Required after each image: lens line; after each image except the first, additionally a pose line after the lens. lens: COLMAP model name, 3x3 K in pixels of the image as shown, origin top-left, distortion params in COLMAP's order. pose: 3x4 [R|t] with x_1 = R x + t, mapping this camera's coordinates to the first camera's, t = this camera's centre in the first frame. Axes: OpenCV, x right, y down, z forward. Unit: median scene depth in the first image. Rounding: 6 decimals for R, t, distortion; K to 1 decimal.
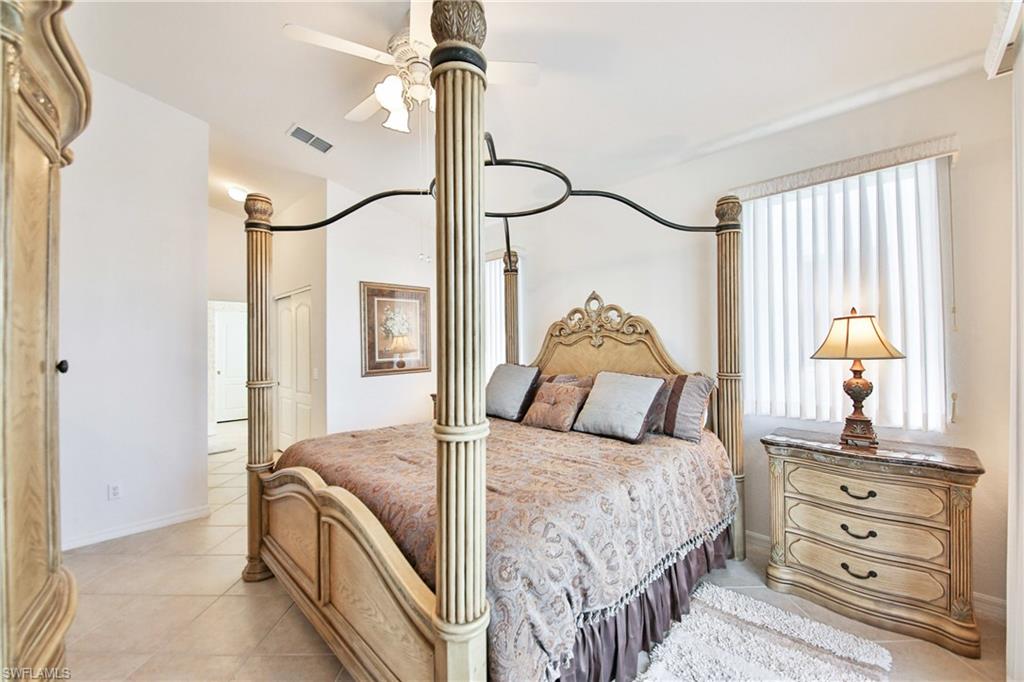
lens RADIAL K [[391.5, 0, 516.0], [0, 391.5, 339.3], [0, 0, 1]] dist [0.018634, -0.013196]
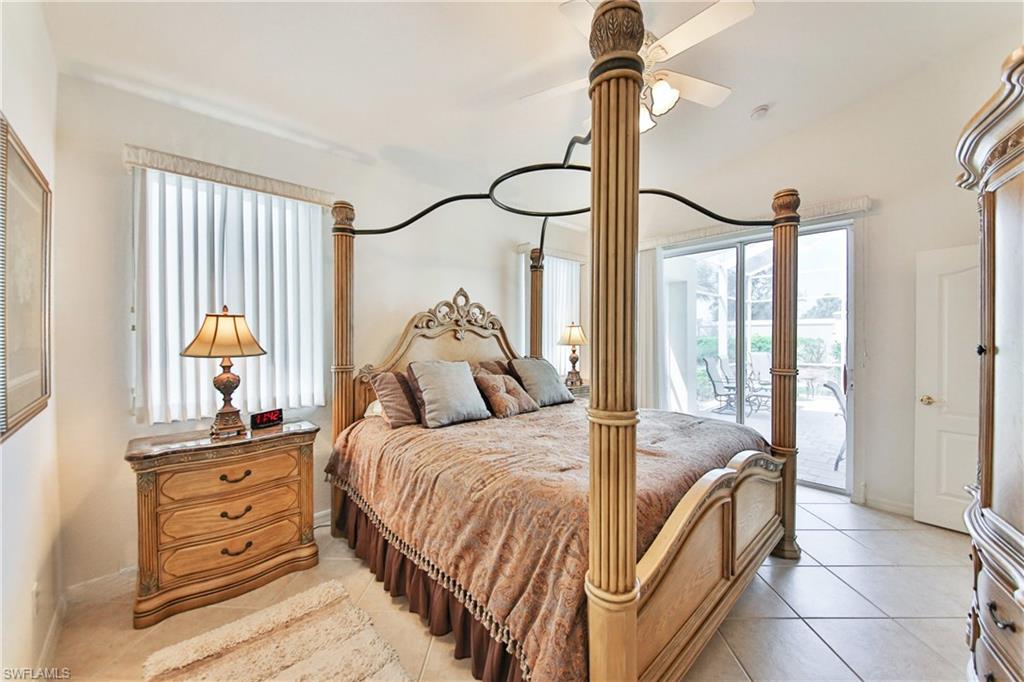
lens RADIAL K [[391.5, 0, 516.0], [0, 391.5, 339.3], [0, 0, 1]] dist [0.018634, -0.013196]
pose [[0.054366, 0.005013, 0.998508, -0.200495], [-0.010062, 0.999939, -0.004472, 0.004901], [-0.998470, -0.009804, 0.054413, 0.186783]]
